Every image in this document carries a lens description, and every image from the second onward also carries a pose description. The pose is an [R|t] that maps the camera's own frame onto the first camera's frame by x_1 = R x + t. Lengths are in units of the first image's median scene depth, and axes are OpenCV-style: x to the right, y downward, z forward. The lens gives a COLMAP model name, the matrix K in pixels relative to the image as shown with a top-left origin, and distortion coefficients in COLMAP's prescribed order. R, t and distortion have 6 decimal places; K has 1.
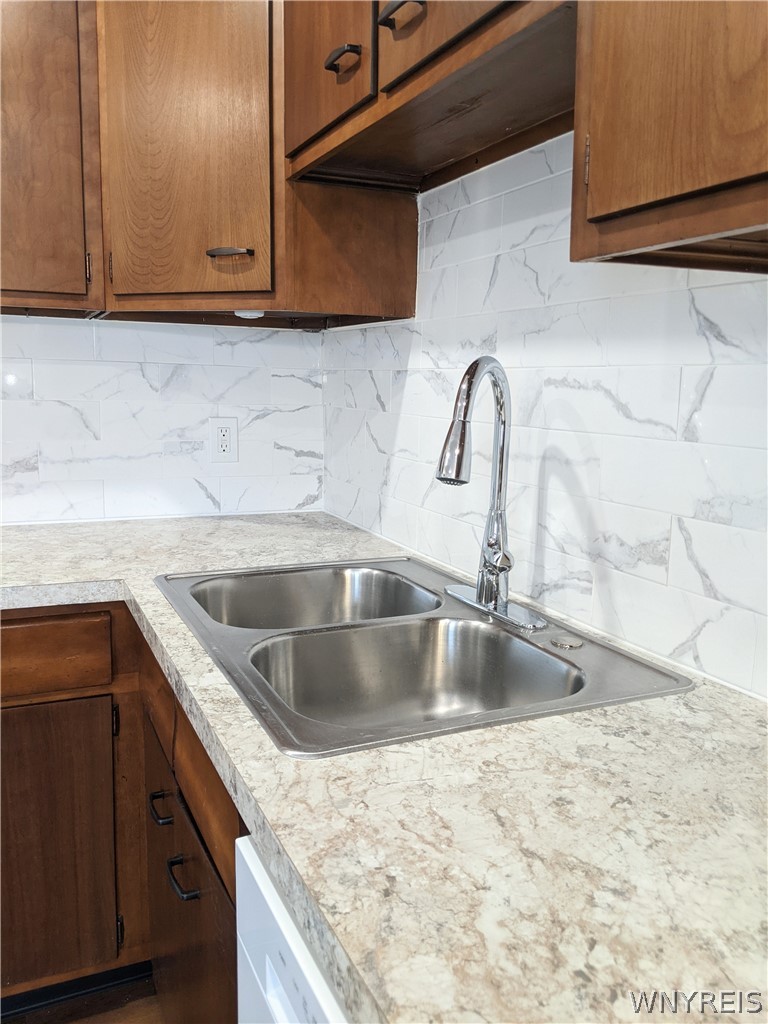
lens RADIAL K [[815.2, 0, 387.7], [0, 815.2, 509.8], [0, 0, 1]] dist [0.023557, -0.029118]
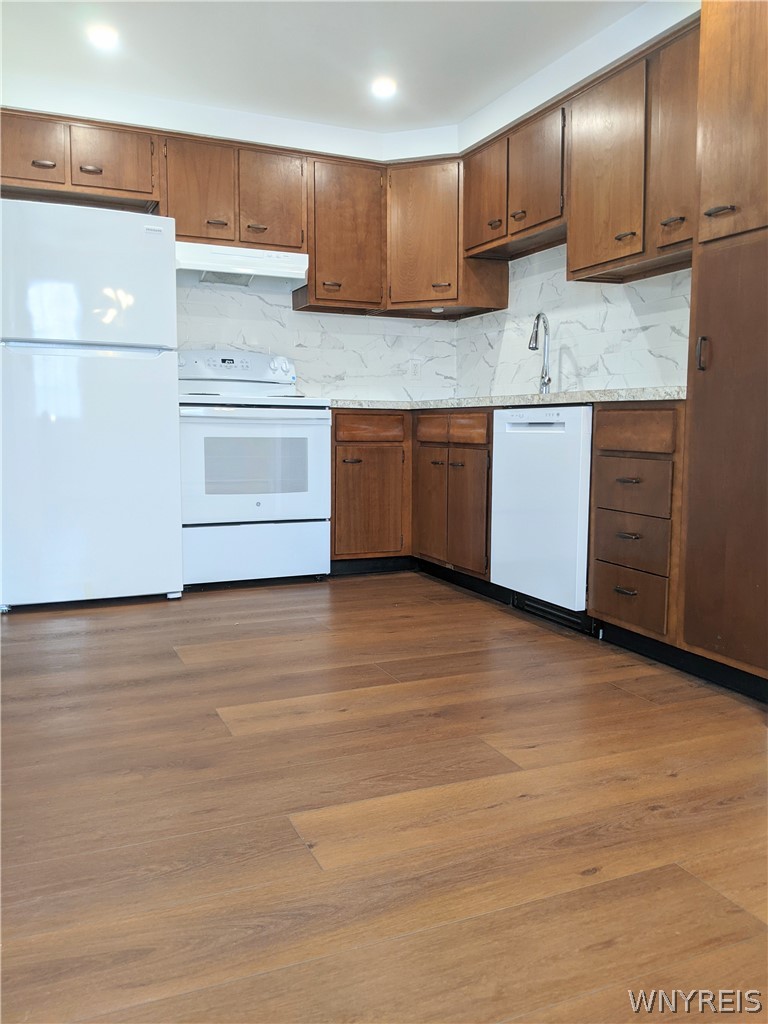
lens RADIAL K [[815.2, 0, 379.3], [0, 815.2, 514.7], [0, 0, 1]] dist [0.023557, -0.029118]
pose [[0.999576, -0.017352, -0.023389, -0.368033], [0.016284, 0.998850, -0.045090, 0.594875], [0.024145, 0.044690, 0.998709, -1.763127]]
